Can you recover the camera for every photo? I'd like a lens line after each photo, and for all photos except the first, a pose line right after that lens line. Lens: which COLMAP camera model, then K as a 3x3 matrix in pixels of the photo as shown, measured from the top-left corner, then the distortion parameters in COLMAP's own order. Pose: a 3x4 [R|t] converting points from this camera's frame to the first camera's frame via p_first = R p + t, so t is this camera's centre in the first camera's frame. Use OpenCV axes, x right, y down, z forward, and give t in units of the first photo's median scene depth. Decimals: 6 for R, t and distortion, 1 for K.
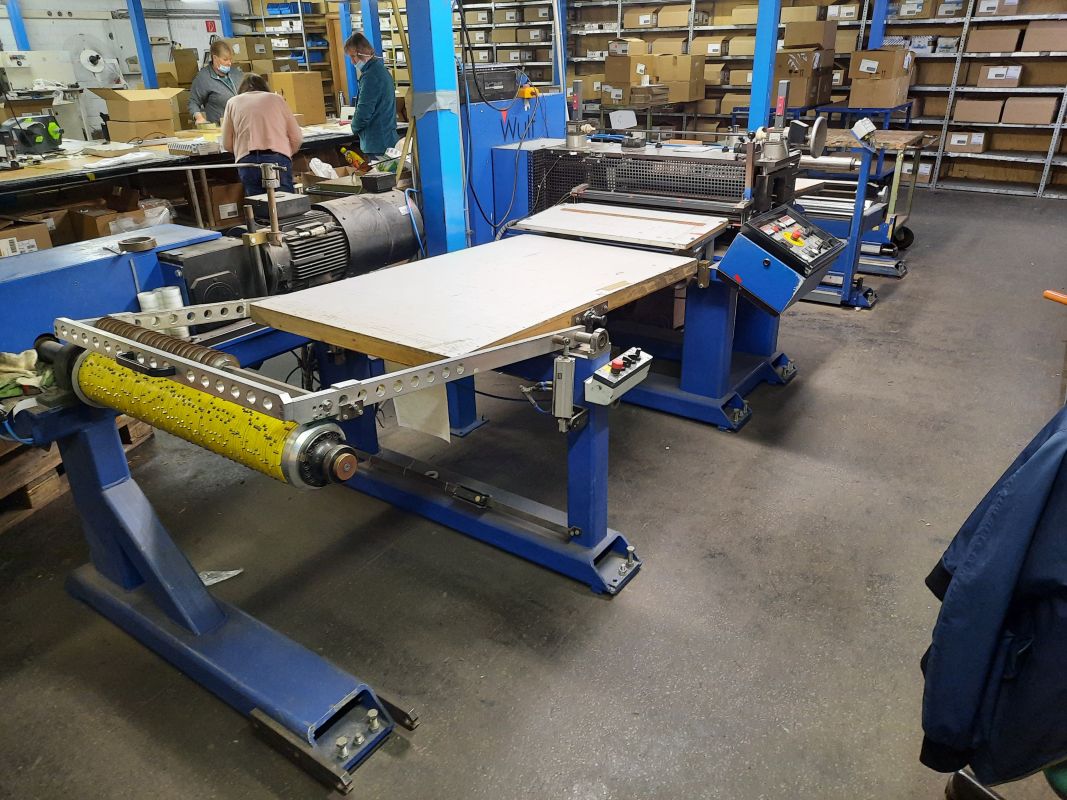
lens RADIAL K [[779.1, 0, 533.5], [0, 779.1, 400.0], [0, 0, 1]] dist [0.024423, -0.010756]
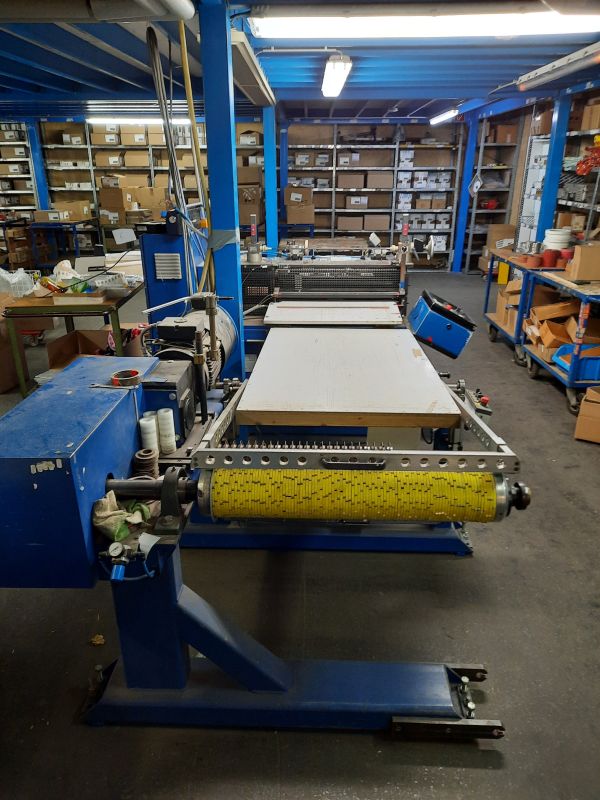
lens RADIAL K [[584.2, 0, 300.0], [0, 584.2, 400.0], [0, 0, 1]] dist [0.024423, -0.010756]
pose [[0.833644, -0.185743, 0.520131, -0.227076], [0.215204, 0.976562, 0.003818, -0.036725], [-0.508649, 0.108752, 0.854078, 0.054106]]
